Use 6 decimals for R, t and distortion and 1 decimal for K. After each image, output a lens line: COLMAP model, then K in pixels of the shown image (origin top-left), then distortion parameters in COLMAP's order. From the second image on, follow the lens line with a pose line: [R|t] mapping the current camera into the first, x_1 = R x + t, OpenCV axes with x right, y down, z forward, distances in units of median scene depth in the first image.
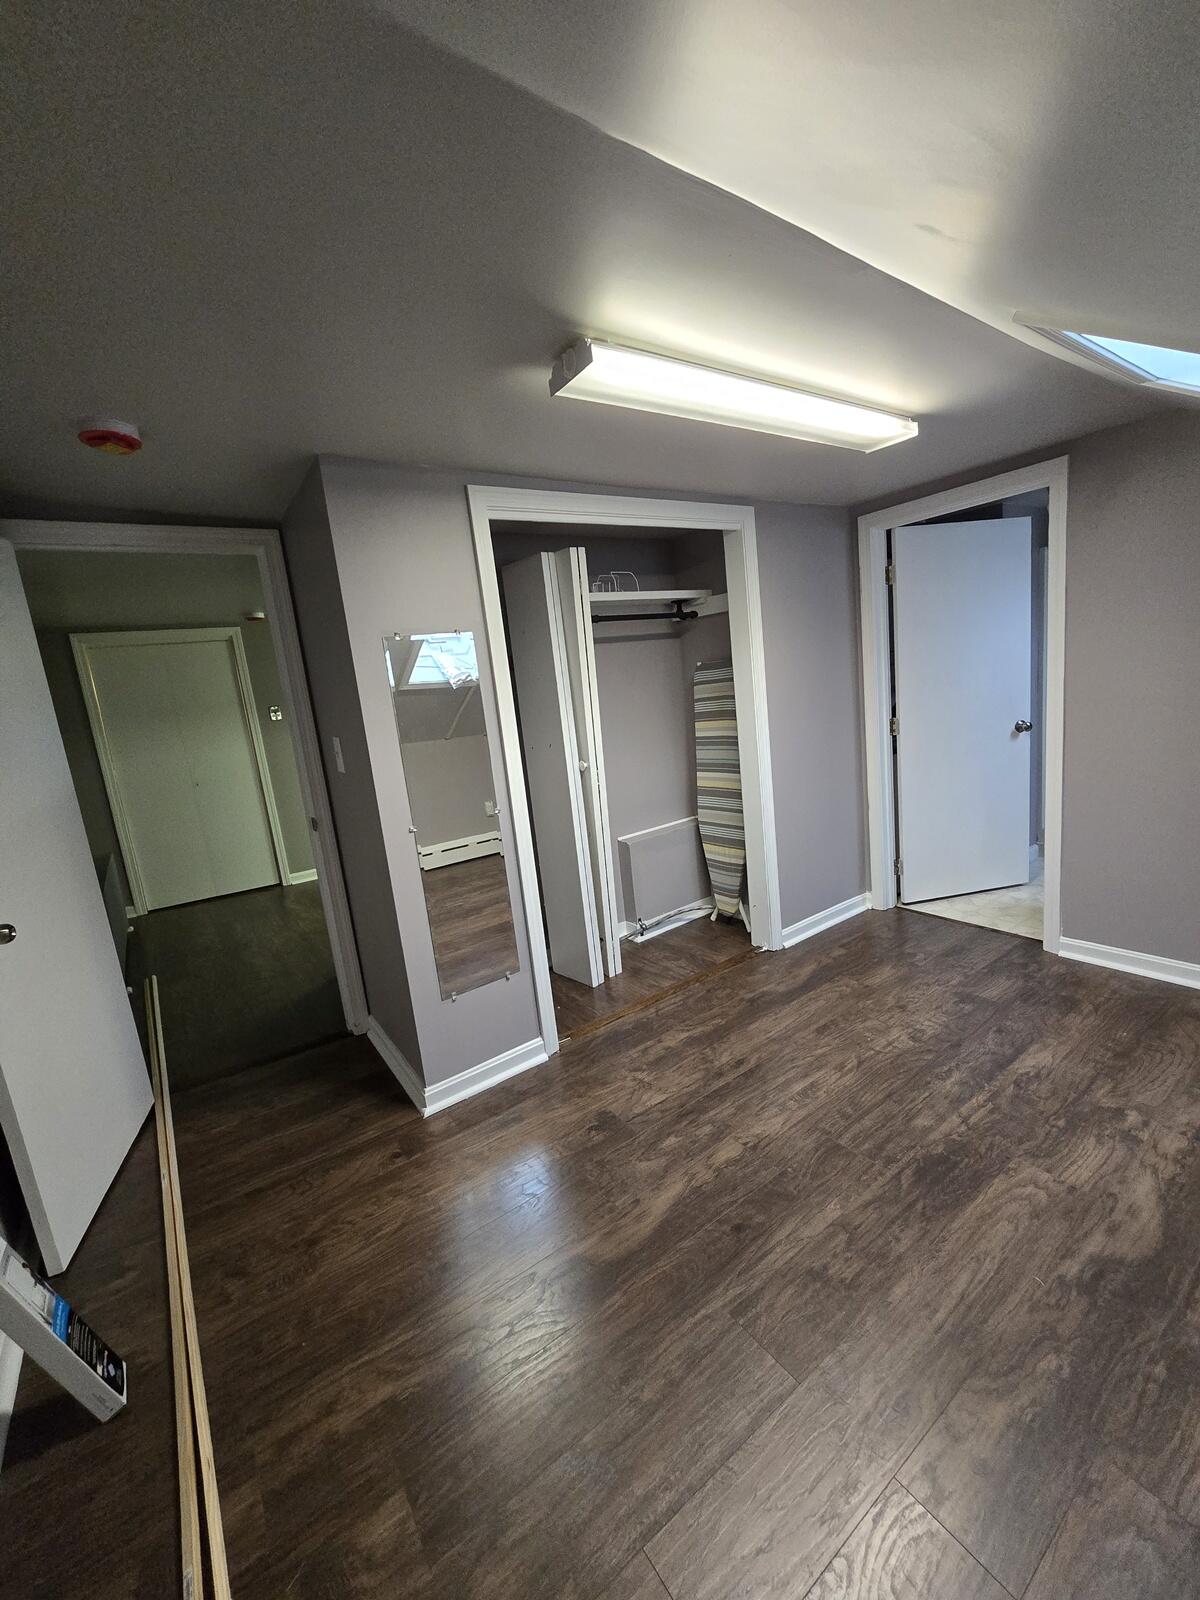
lens RADIAL K [[652.0, 0, 601.1], [0, 652.0, 799.4], [0, 0, 1]] dist [-0.004842, 0.000825]
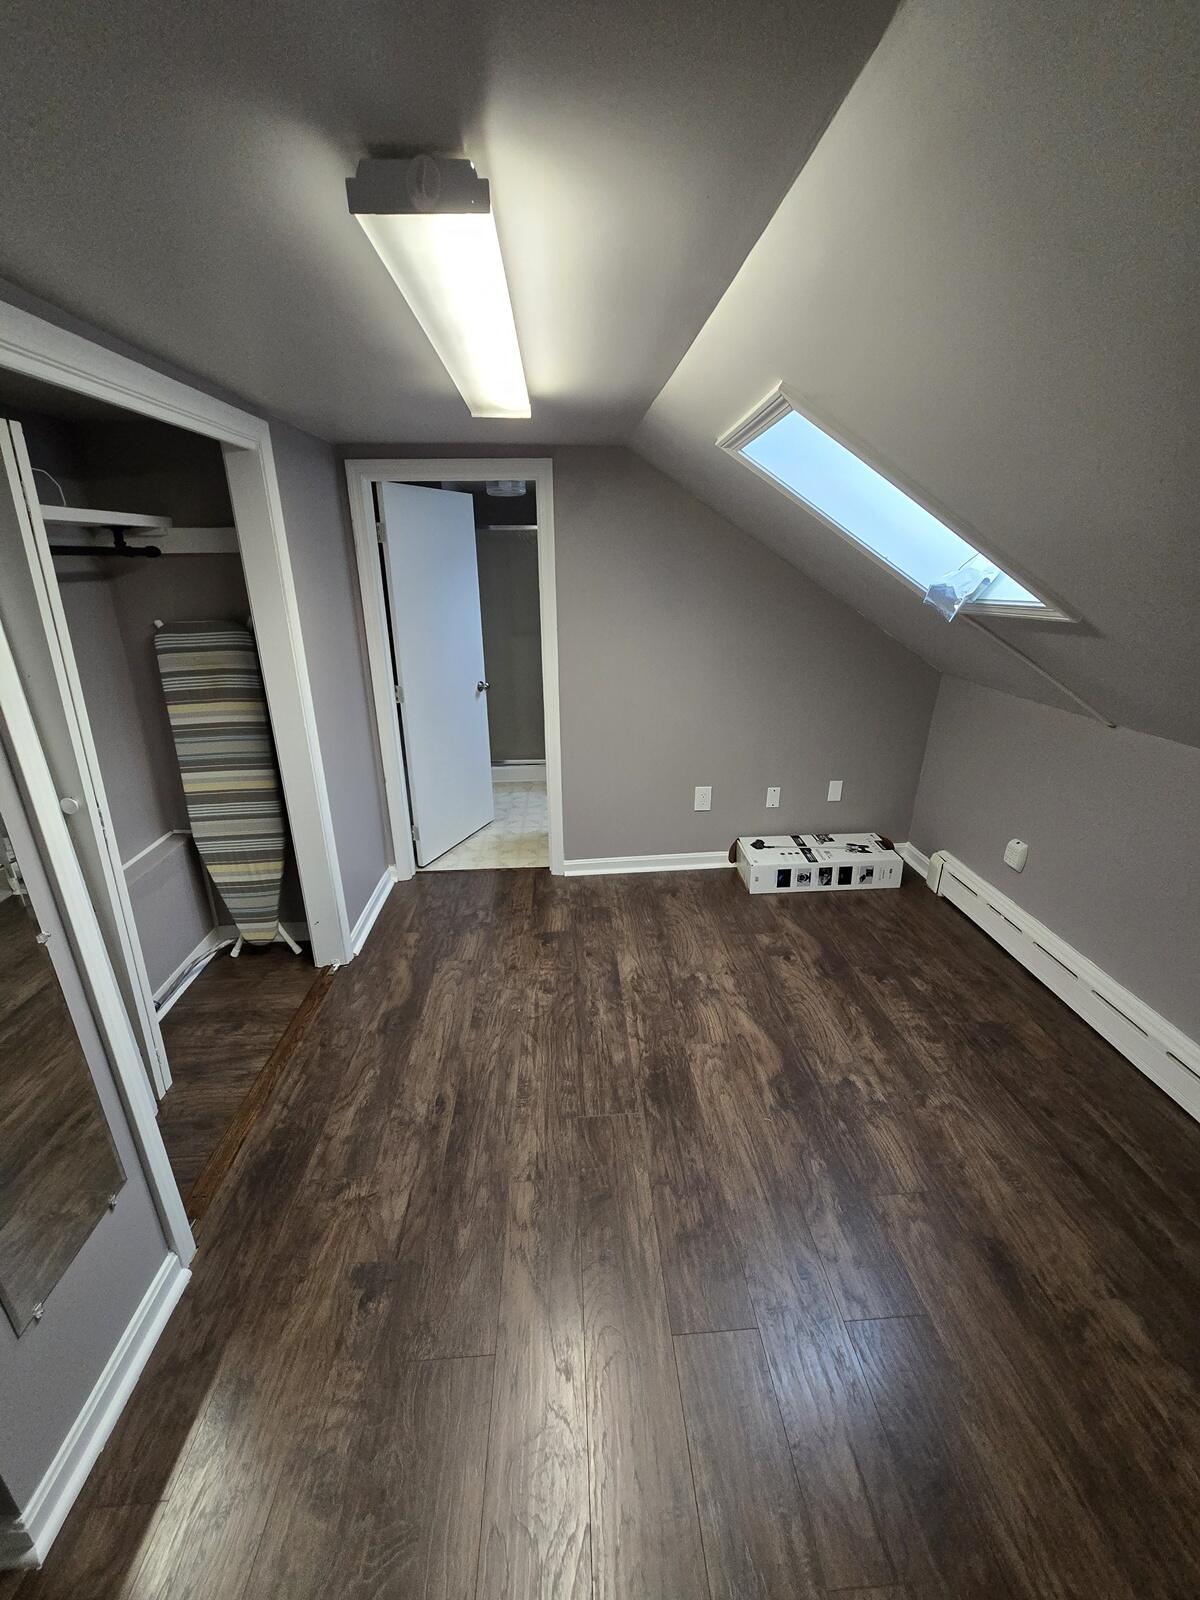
lens RADIAL K [[652.0, 0, 603.4], [0, 652.0, 793.5], [0, 0, 1]] dist [-0.004842, 0.000825]
pose [[0.522930, -0.190093, 0.830909, -0.331554], [0.111615, 0.981692, 0.154344, -0.123400], [-0.845036, 0.012031, 0.534574, 0.335835]]
